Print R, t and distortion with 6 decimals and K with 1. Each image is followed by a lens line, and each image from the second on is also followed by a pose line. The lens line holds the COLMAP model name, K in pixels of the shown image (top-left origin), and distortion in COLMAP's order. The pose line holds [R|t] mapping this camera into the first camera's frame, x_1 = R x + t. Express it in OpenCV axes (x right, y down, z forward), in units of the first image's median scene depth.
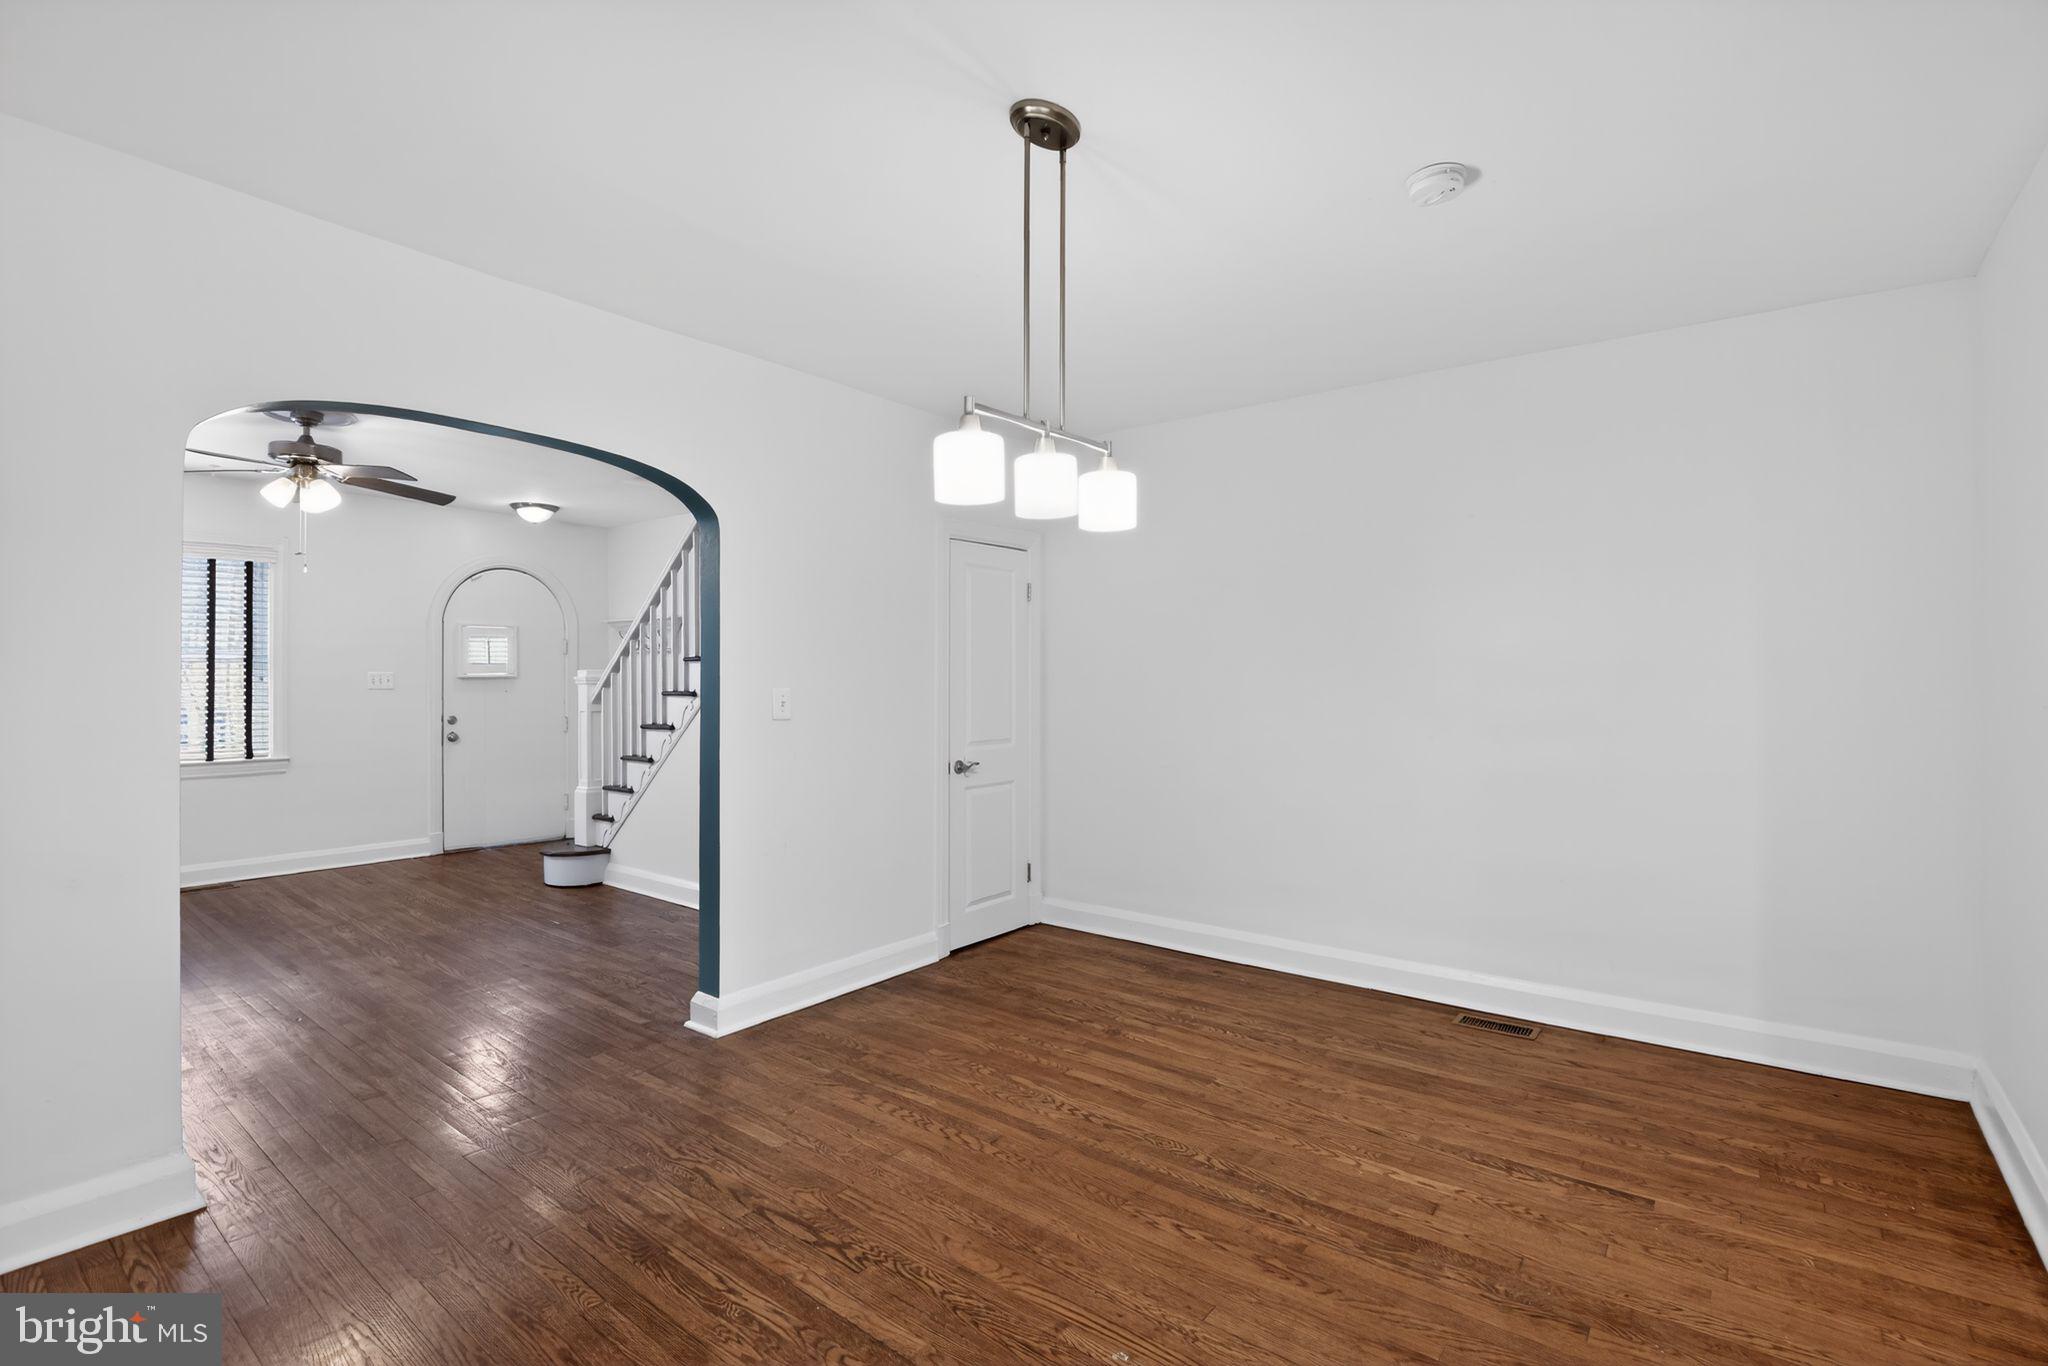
lens RADIAL K [[947.7, 0, 1032.3], [0, 947.7, 662.8], [0, 0, 1]] dist [-0.027467, 0.002506]
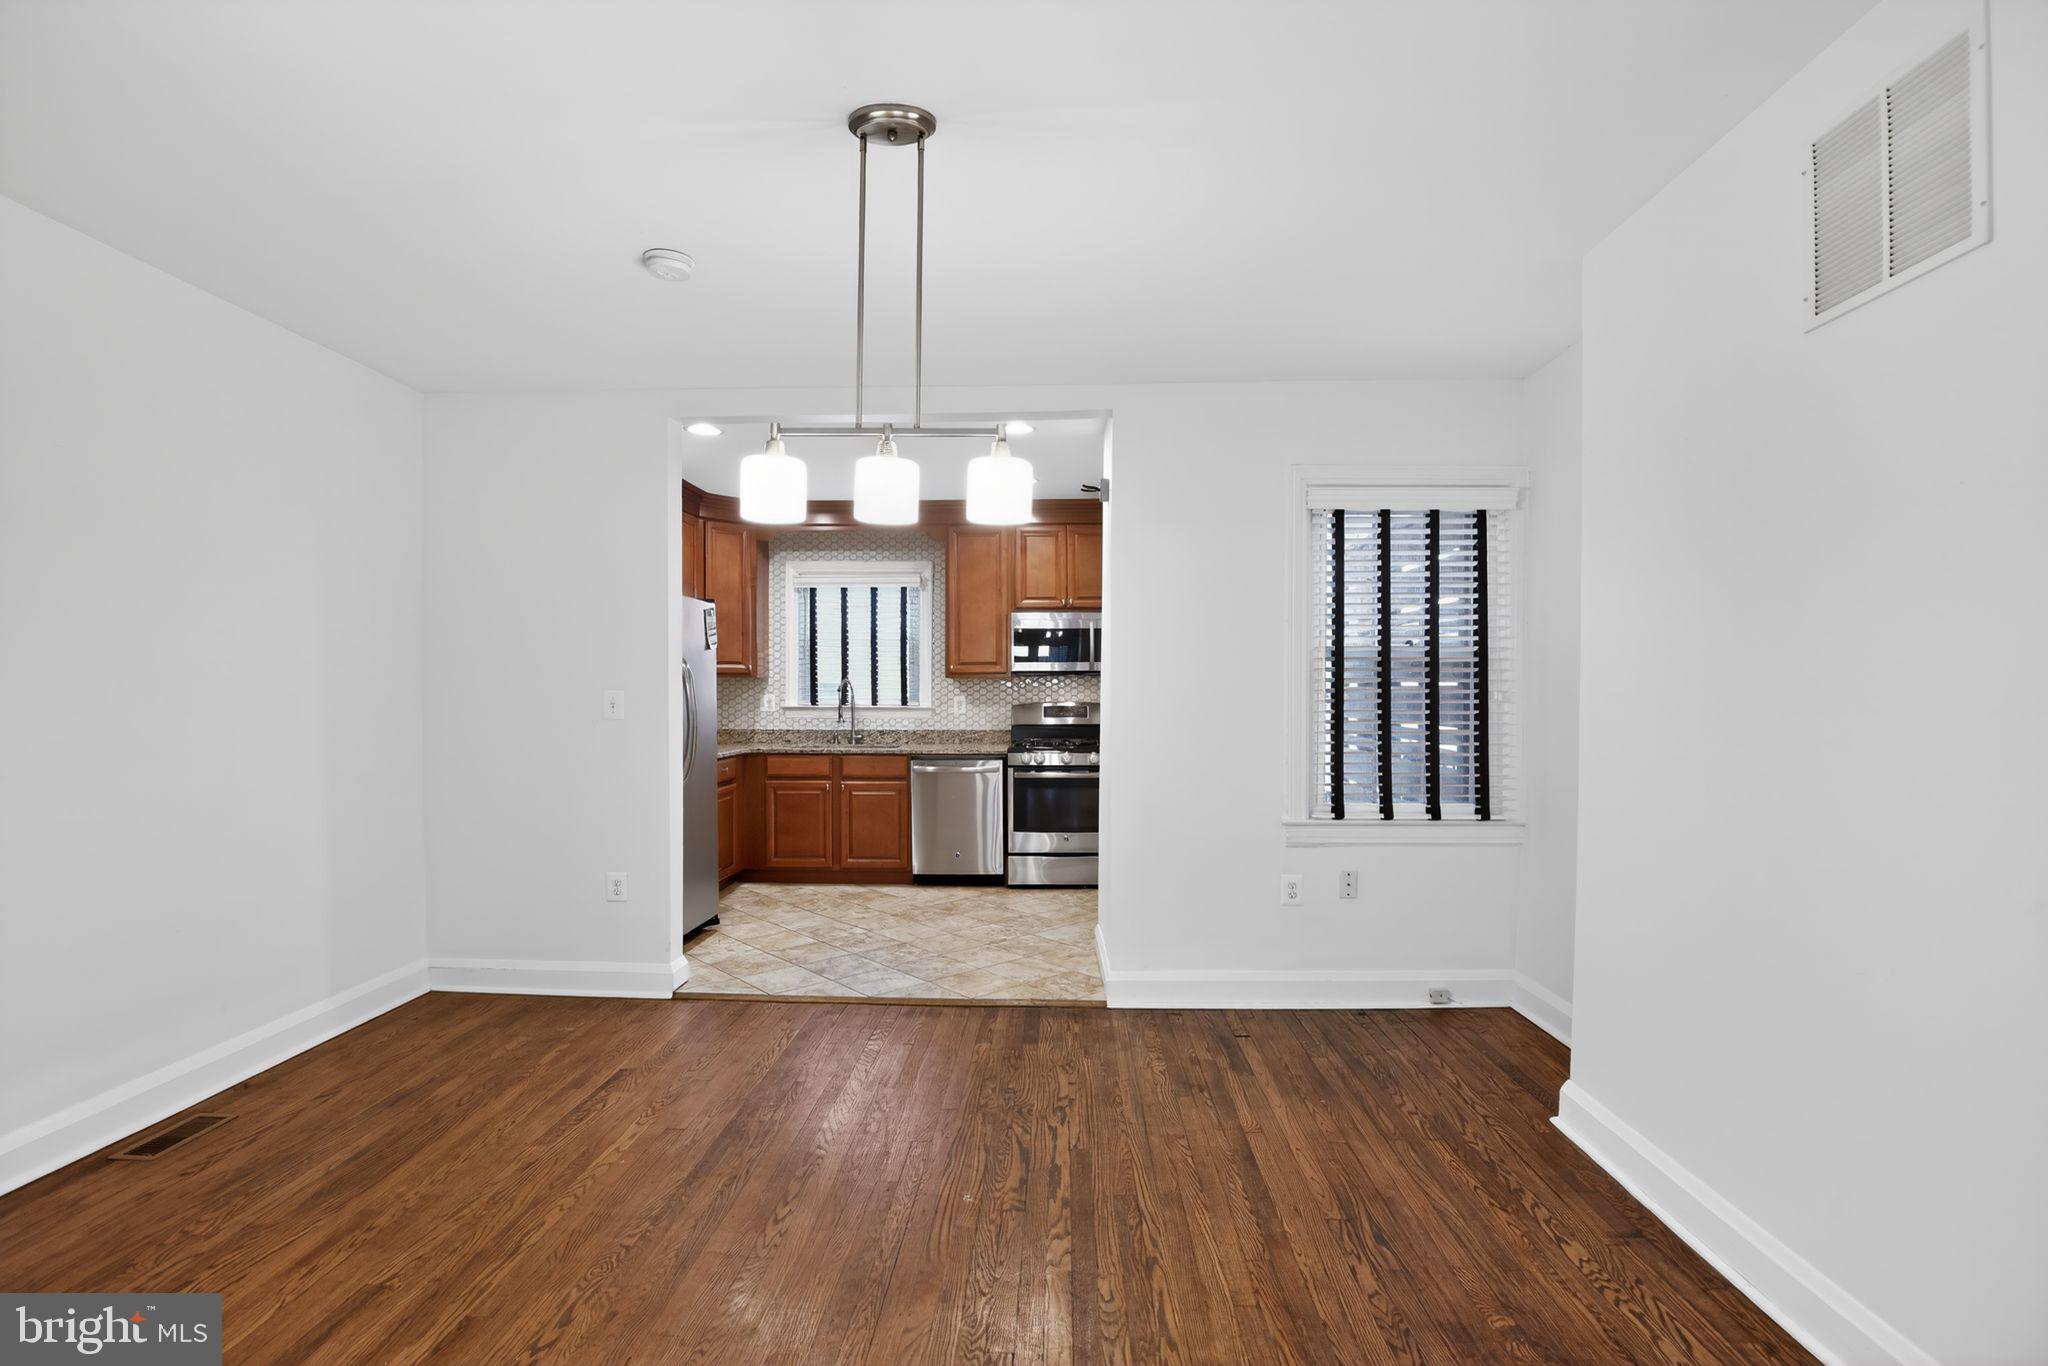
lens RADIAL K [[947.7, 0, 1023.3], [0, 947.7, 707.6], [0, 0, 1]] dist [-0.027467, 0.002506]
pose [[-0.580472, -0.015706, 0.814129, -0.786643], [-0.016201, 0.999839, 0.007737, 0.026108], [-0.814119, -0.008699, -0.580633, 1.313464]]
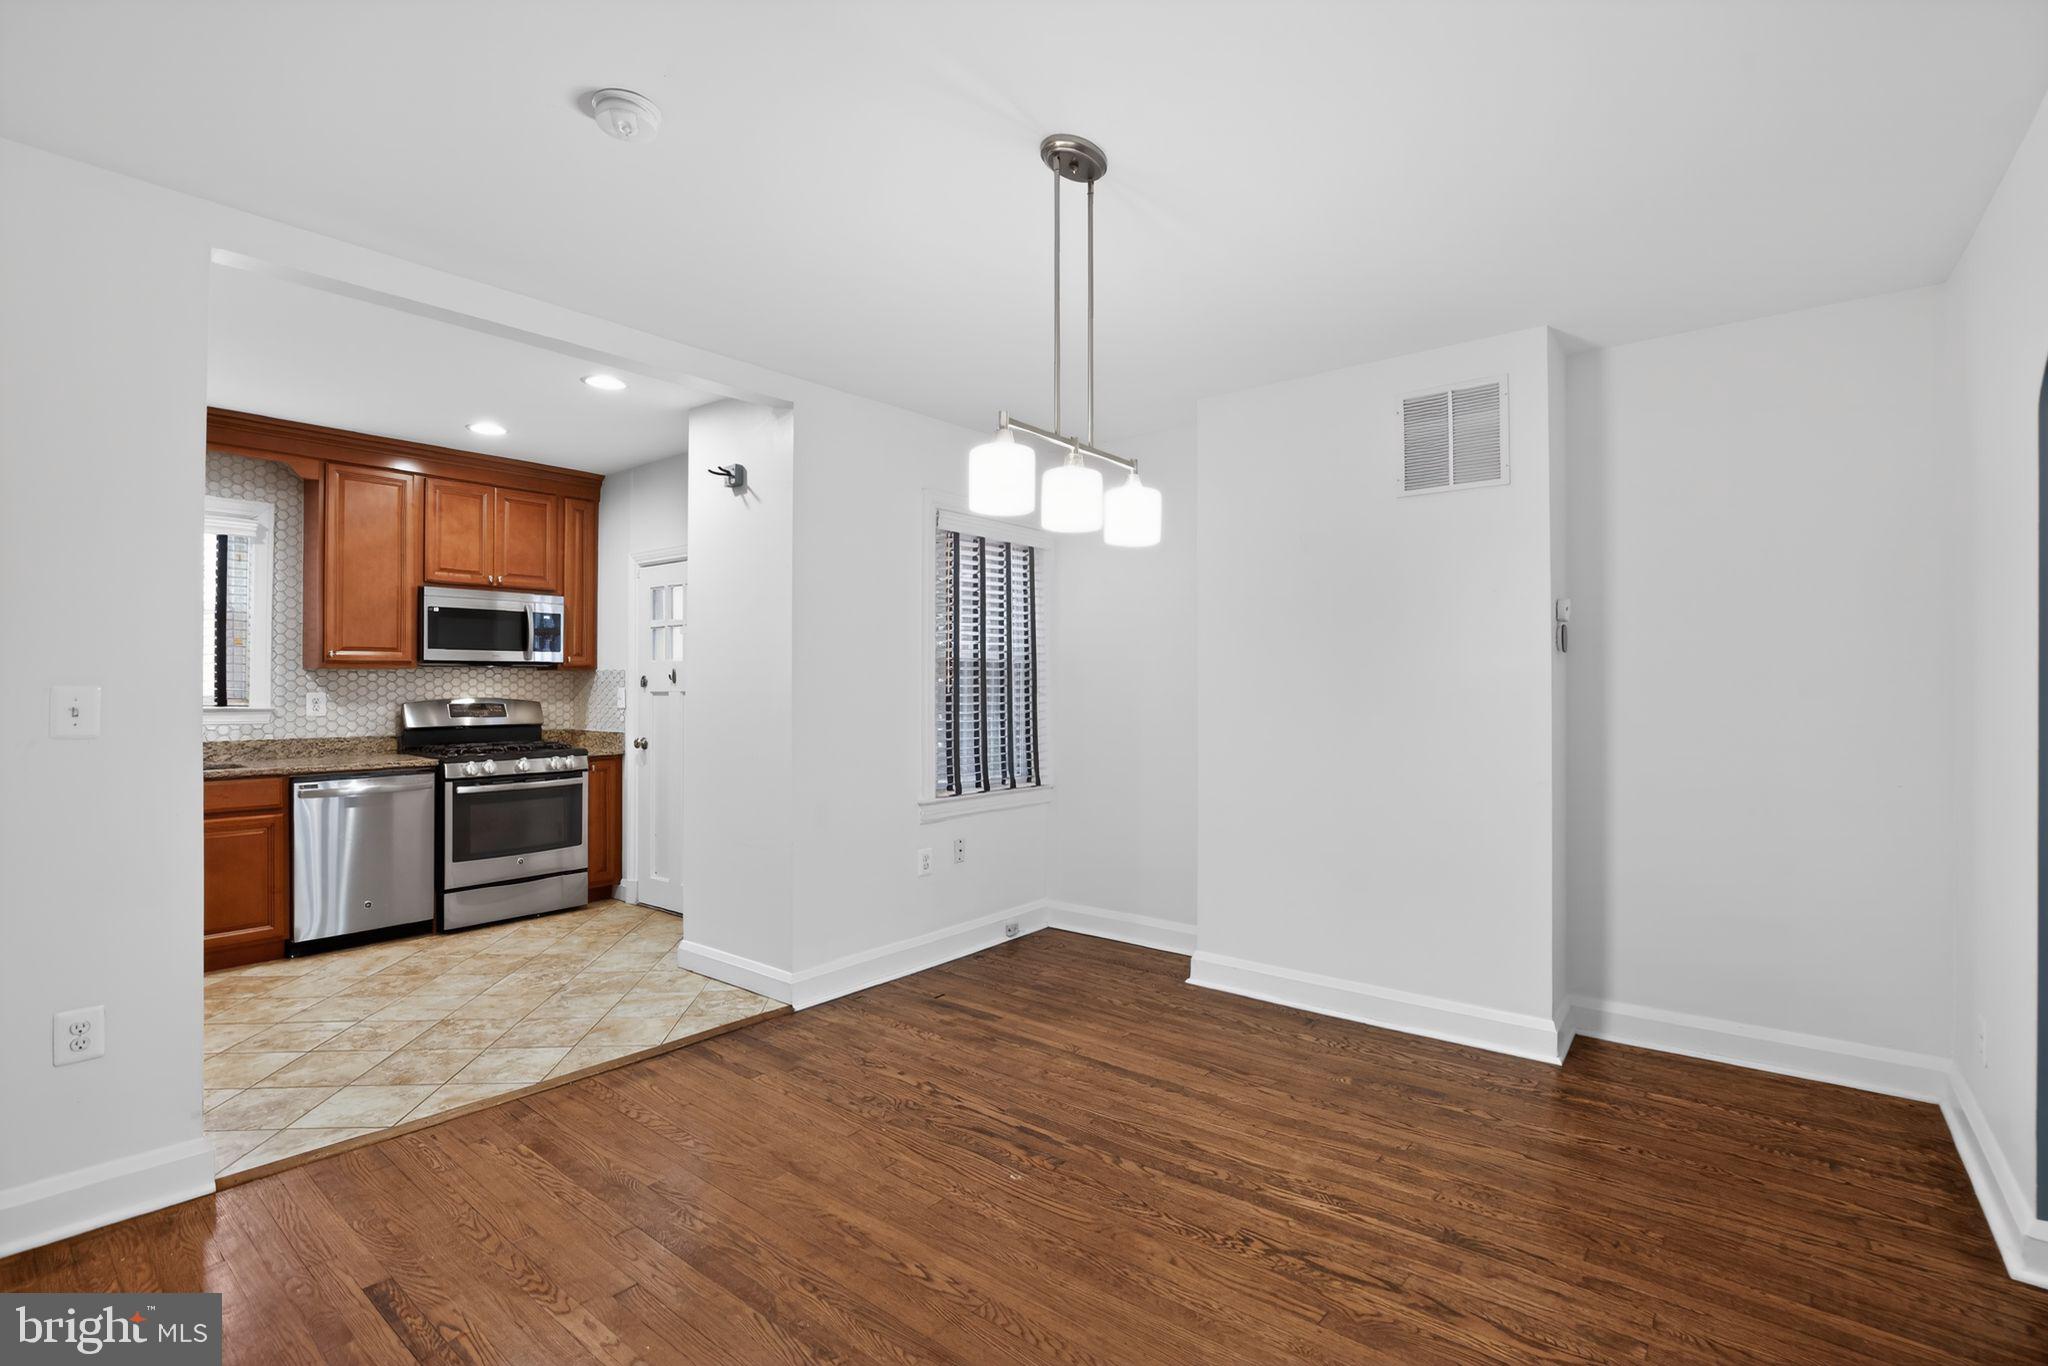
lens RADIAL K [[947.7, 0, 1018.9], [0, 947.7, 676.1], [0, 0, 1]] dist [-0.027467, 0.002506]
pose [[-0.999579, -0.002370, 0.028922, 0.038473], [-0.003156, 0.999626, -0.027154, 0.032517], [-0.028847, -0.027234, -0.999213, 1.838945]]
